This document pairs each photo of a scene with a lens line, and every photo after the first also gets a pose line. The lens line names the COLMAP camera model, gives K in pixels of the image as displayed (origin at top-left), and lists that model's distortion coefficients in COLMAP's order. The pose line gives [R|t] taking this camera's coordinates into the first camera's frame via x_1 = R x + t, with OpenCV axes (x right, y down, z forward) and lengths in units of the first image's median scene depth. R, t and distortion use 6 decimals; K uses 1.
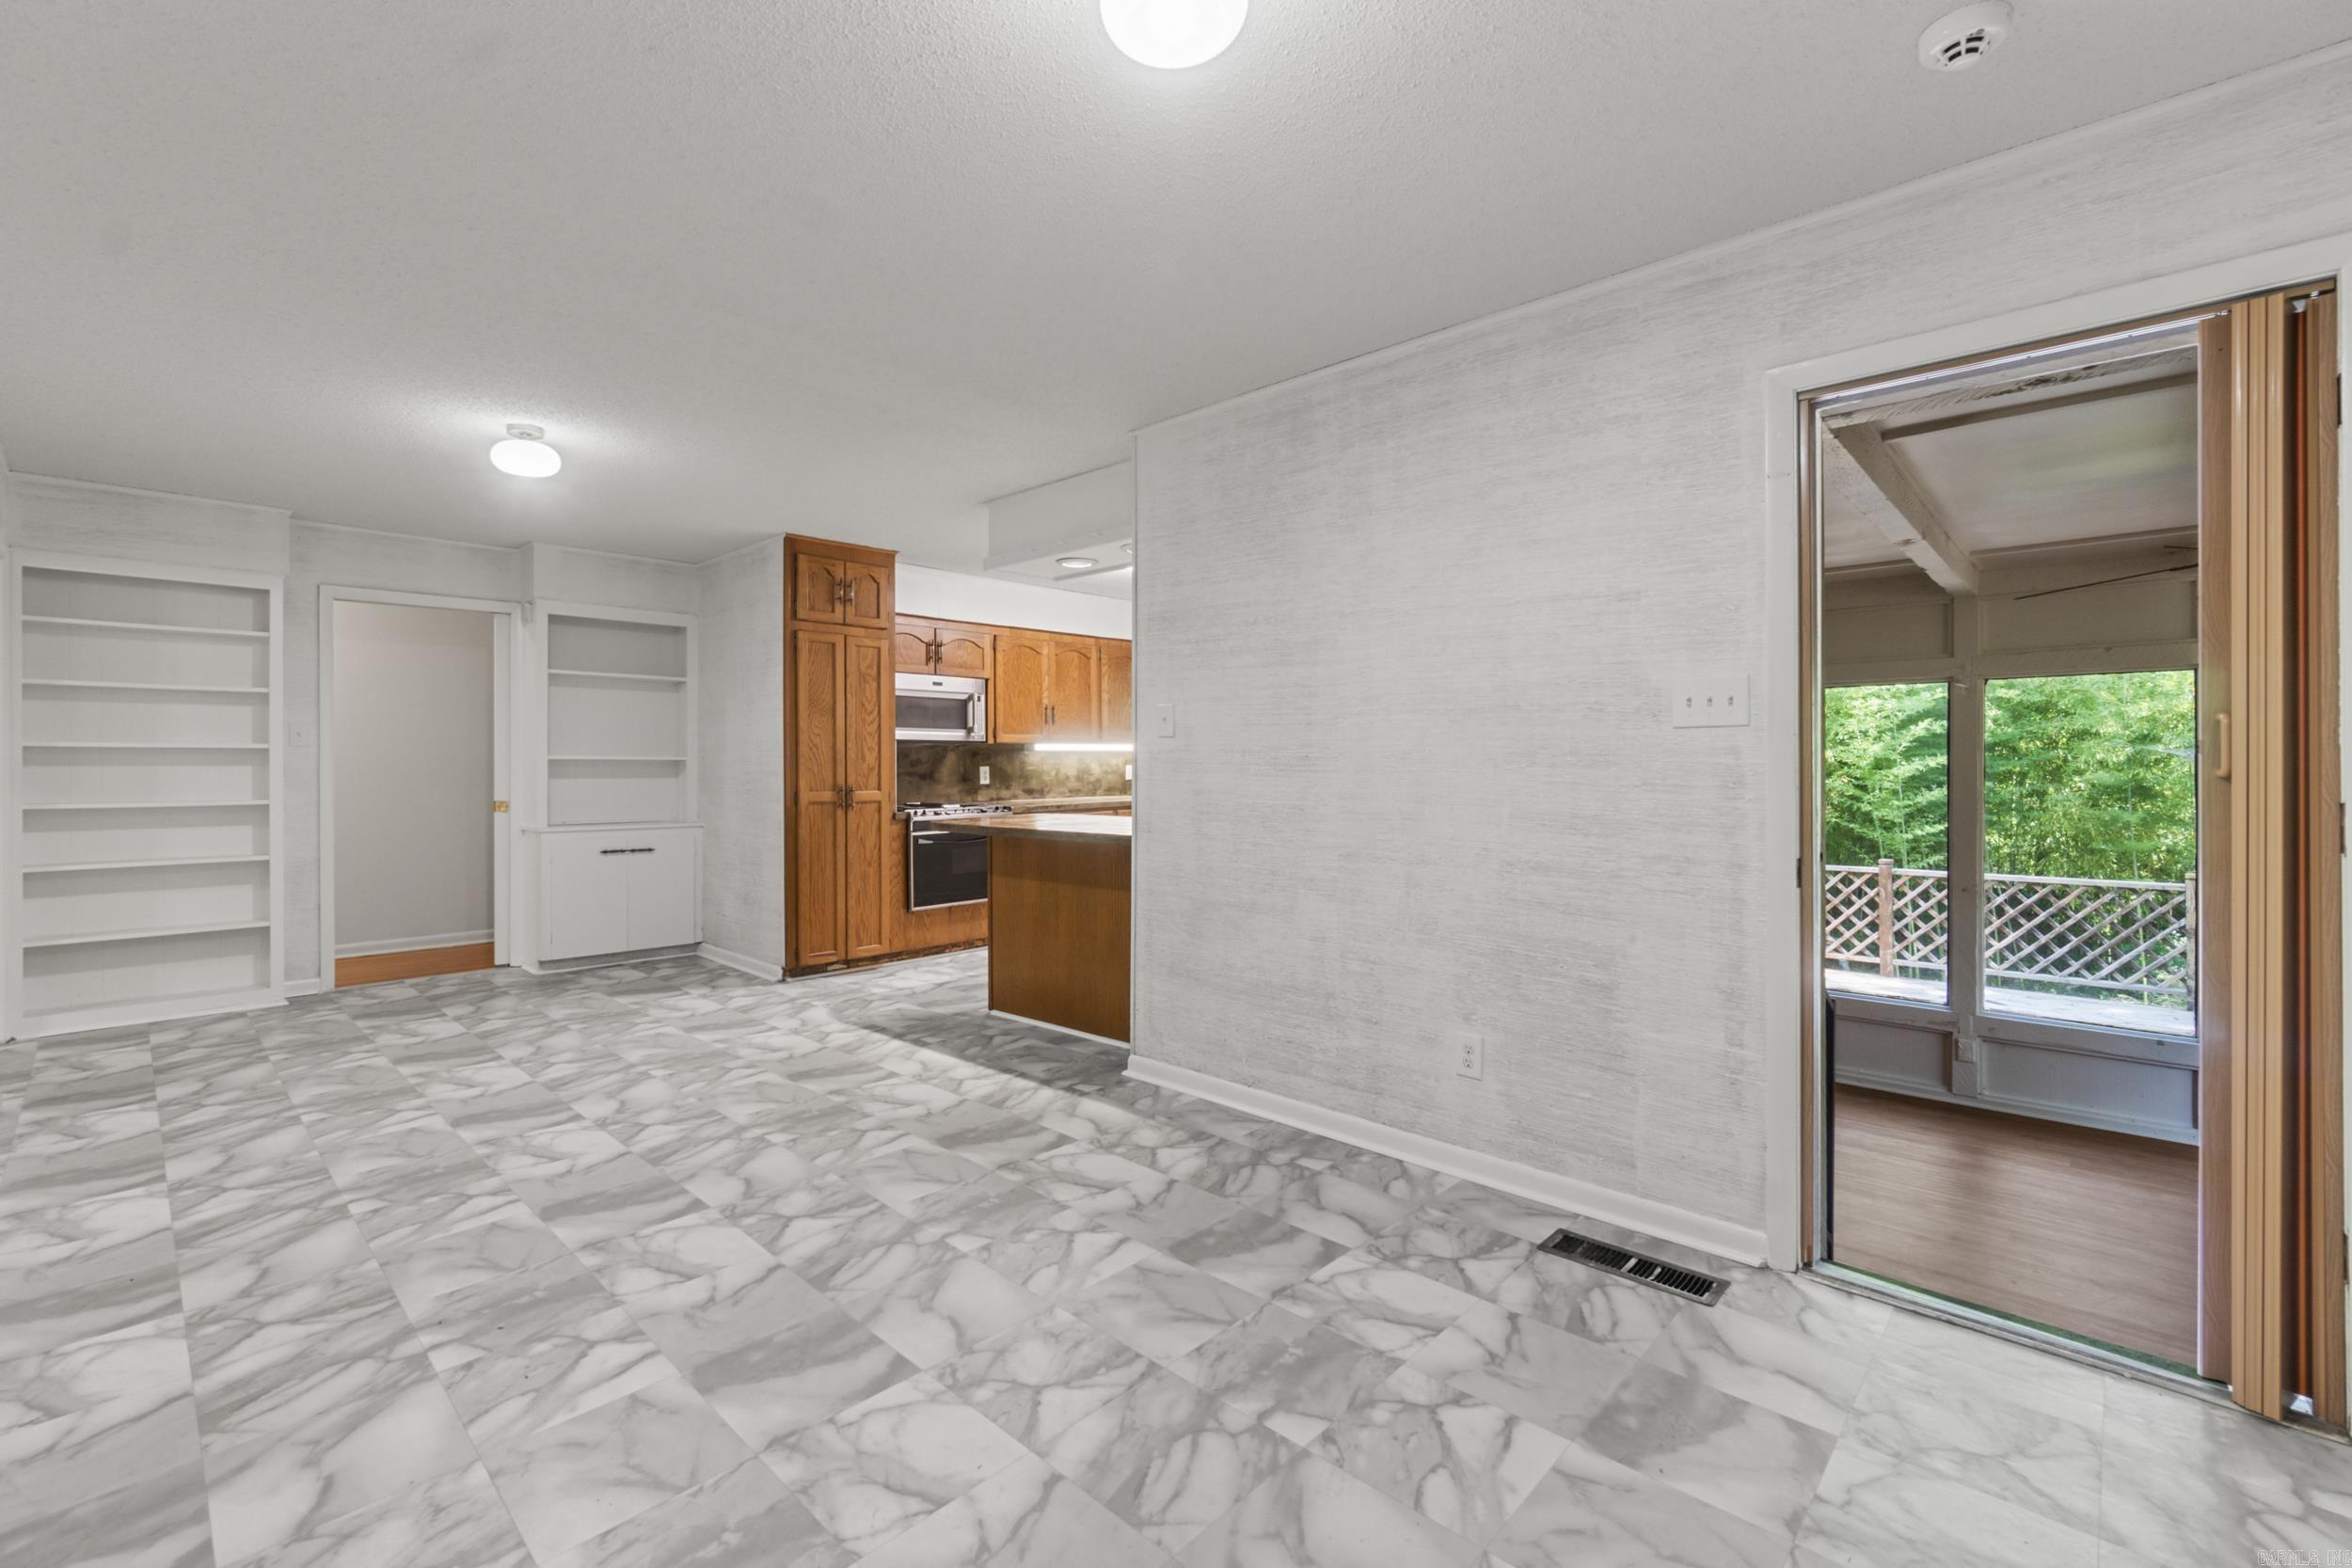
lens RADIAL K [[1014.7, 0, 1169.8], [0, 1014.7, 773.9], [0, 0, 1]] dist [-0.000749, 0.000538]
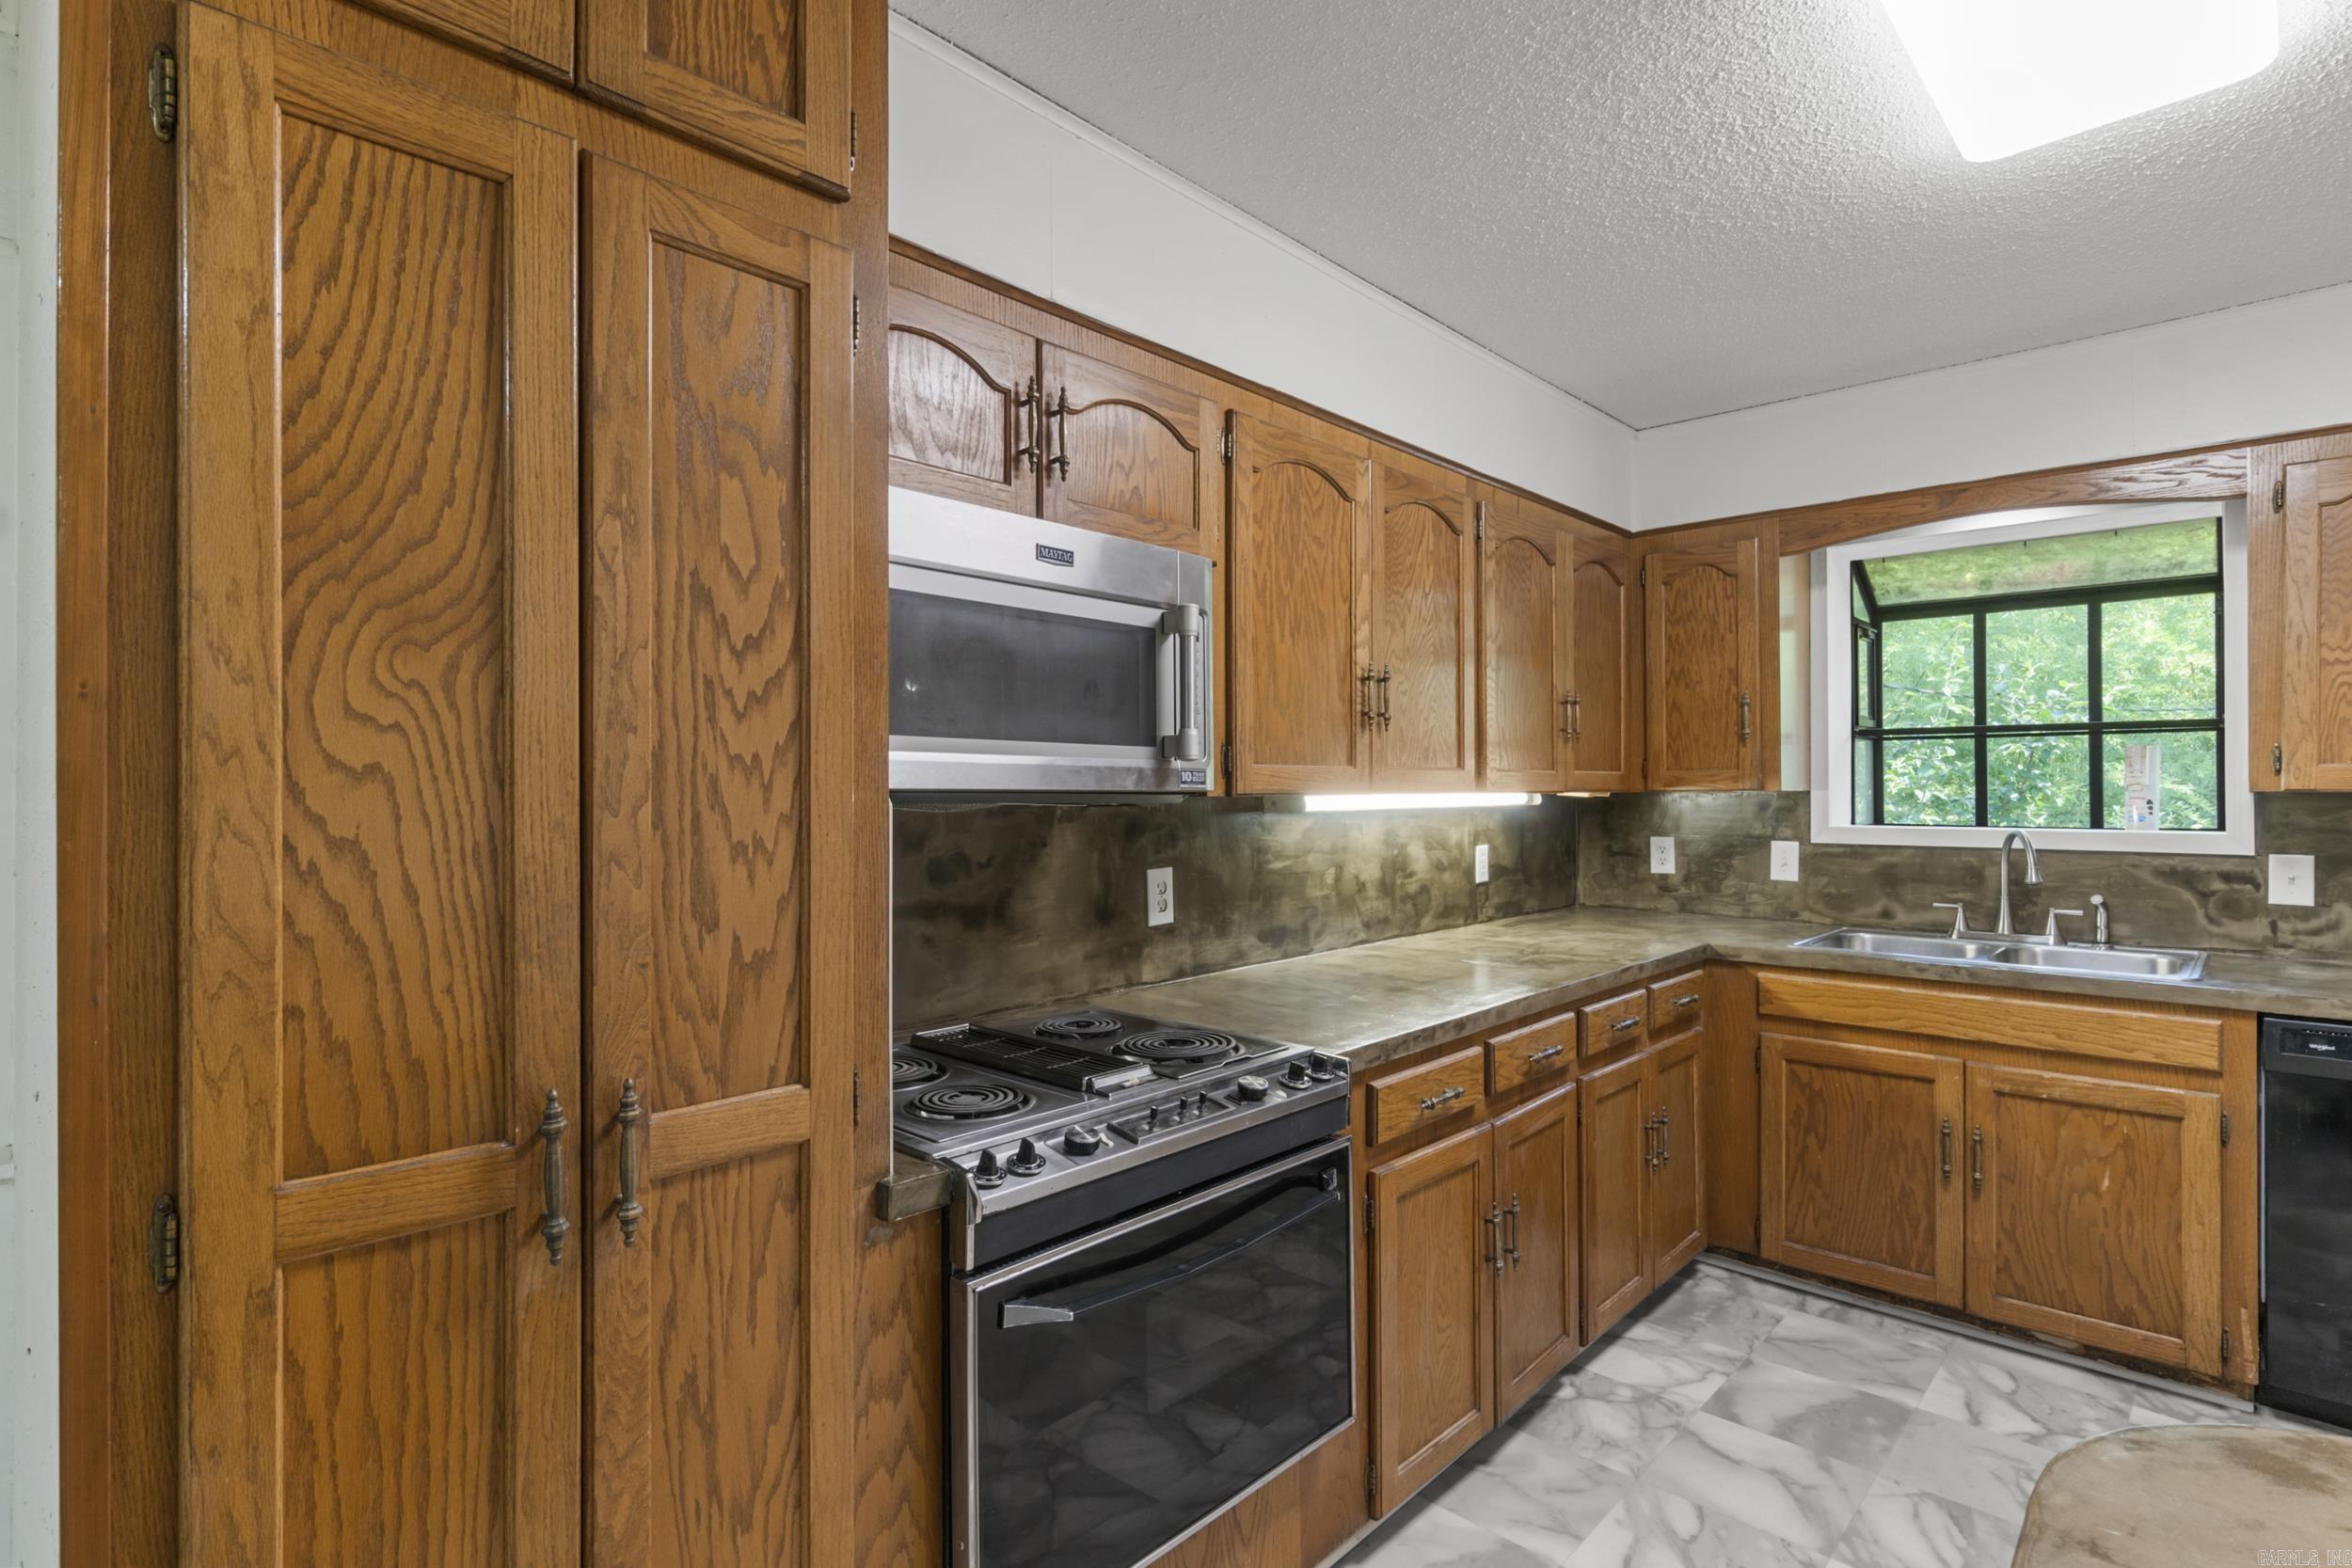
lens RADIAL K [[1131.9, 0, 1164.2], [0, 1131.9, 781.4], [0, 0, 1]] dist [-0.000012, -0.000971]
pose [[0.999990, -0.001363, 0.004278, -0.202350], [0.001449, 0.999795, -0.020204, -0.029447], [-0.004250, 0.020210, 0.999787, 0.726052]]
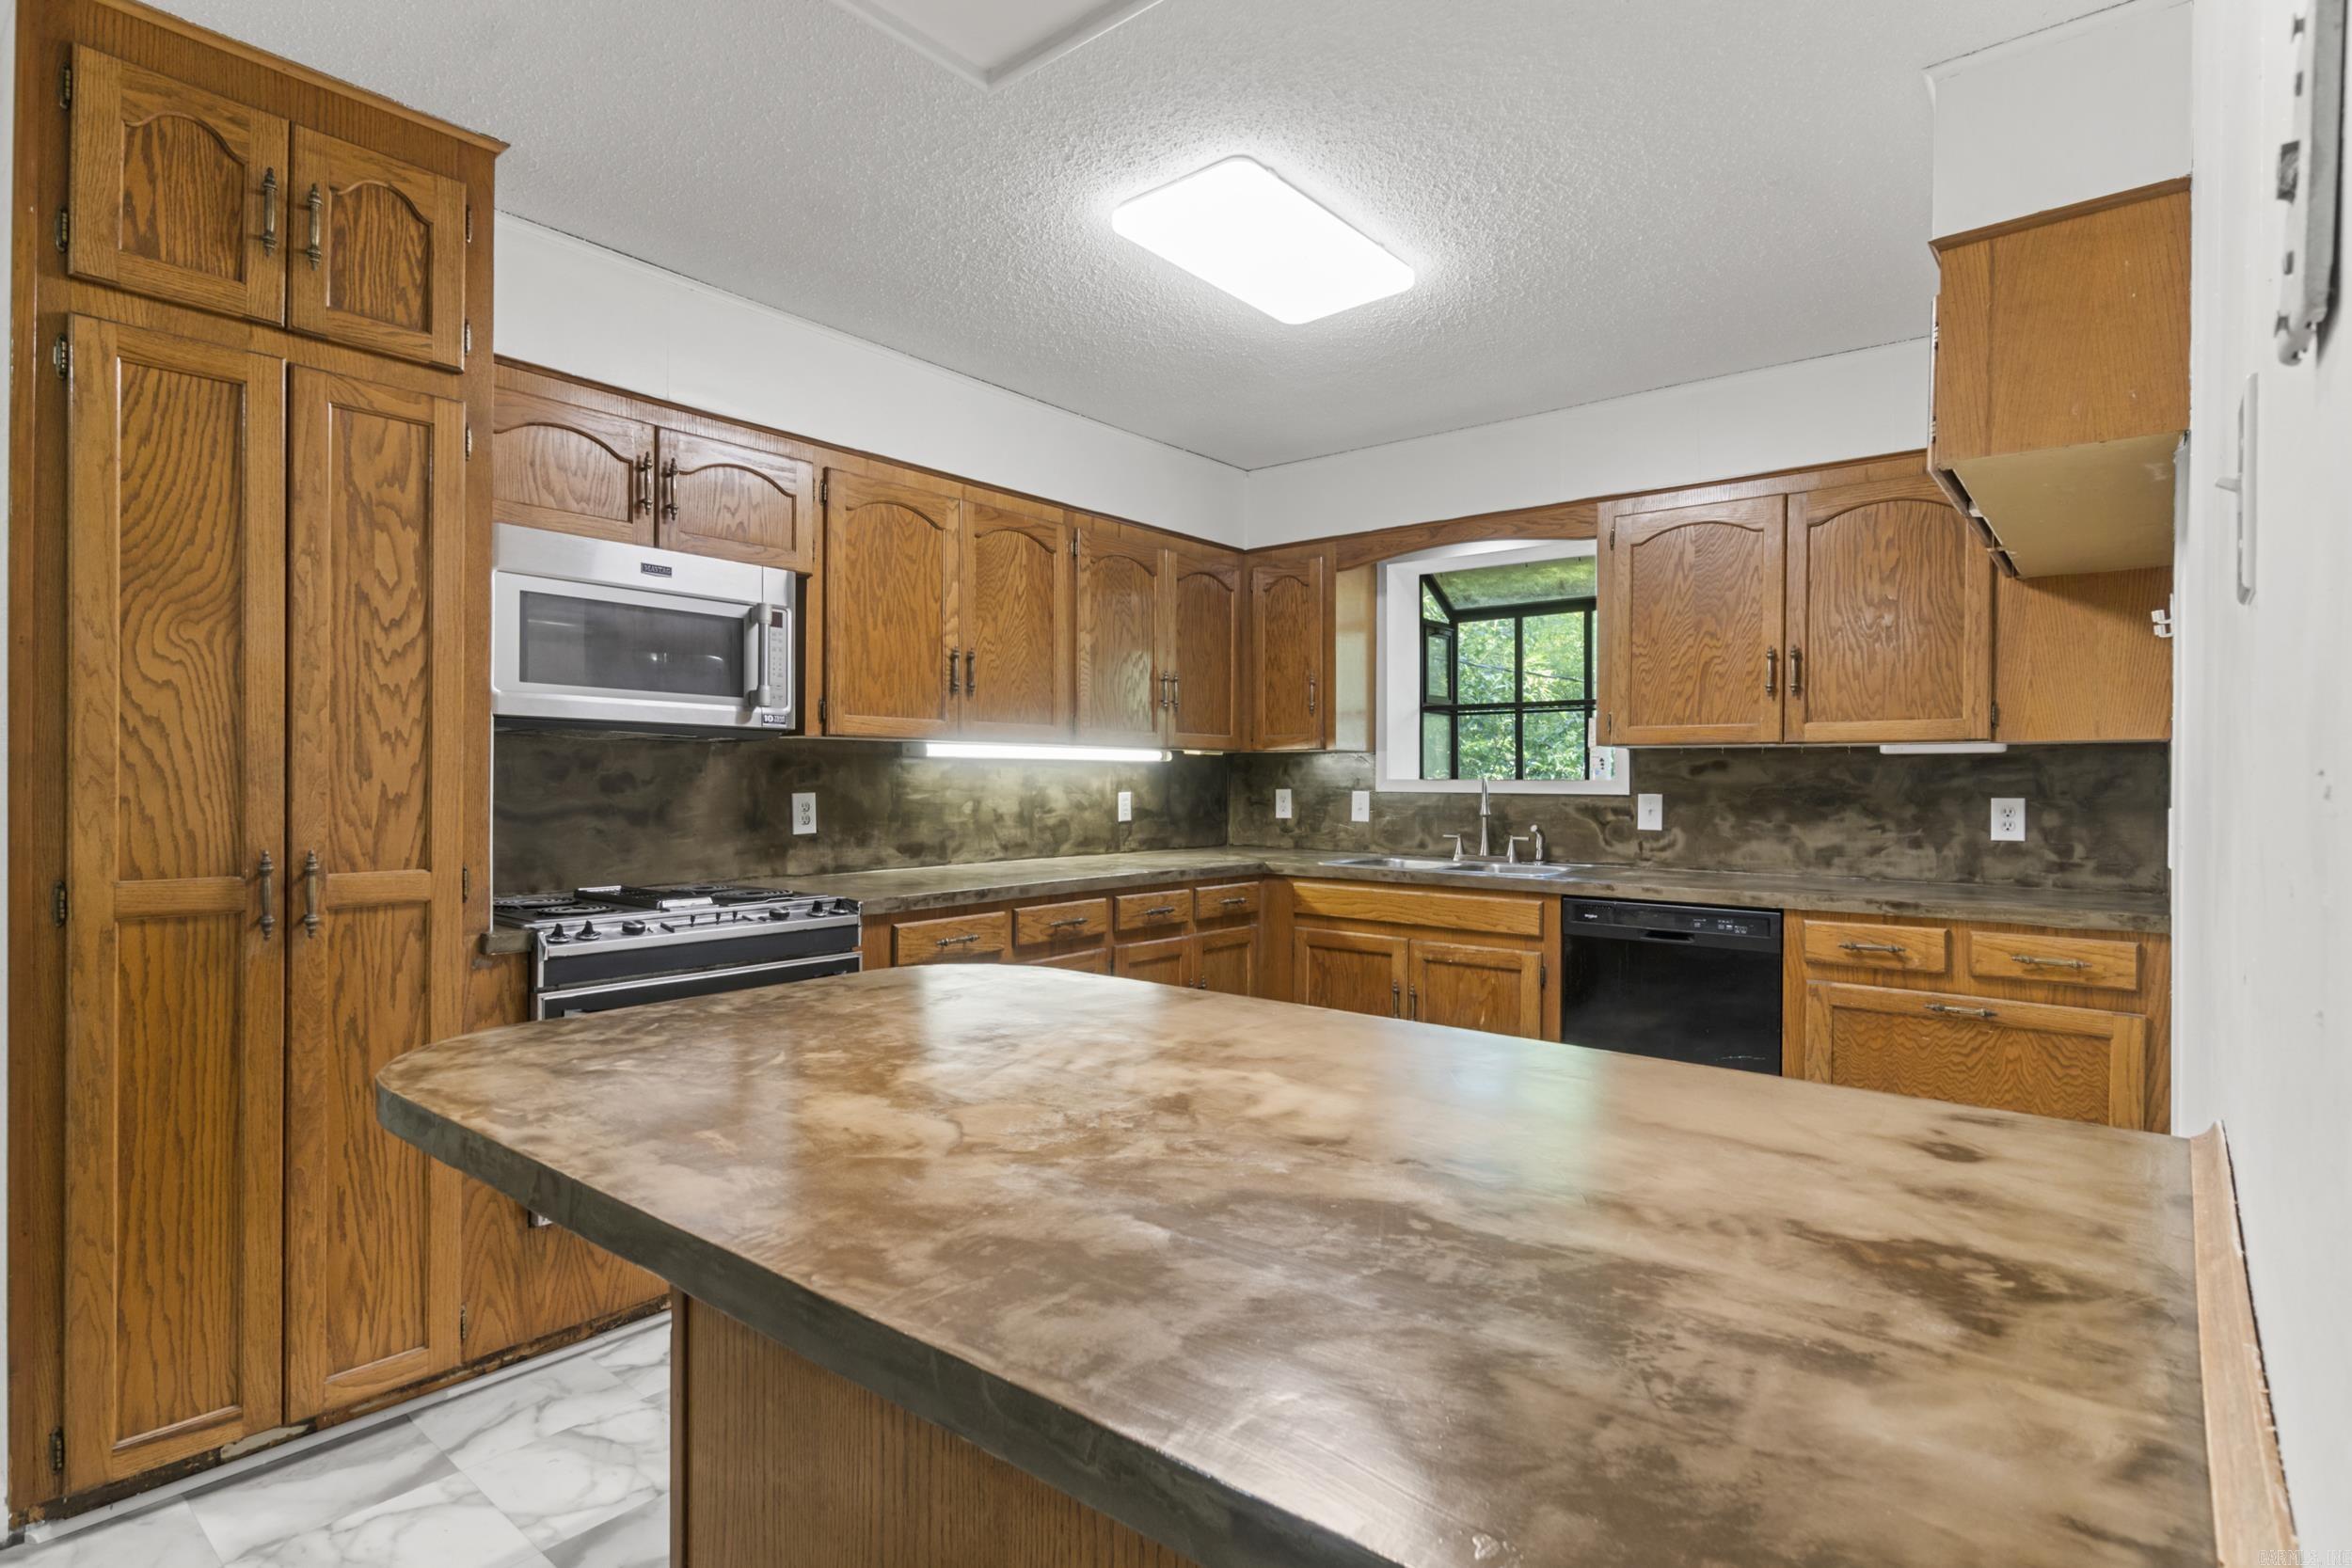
lens RADIAL K [[1158.4, 0, 1177.4], [0, 1158.4, 779.6], [0, 0, 1]] dist [-0.003414, -0.000960]
pose [[0.997509, 0.006341, 0.070258, -0.067963], [-0.005195, 0.999851, -0.016482, -0.006233], [-0.070352, 0.016076, 0.997393, 0.561253]]
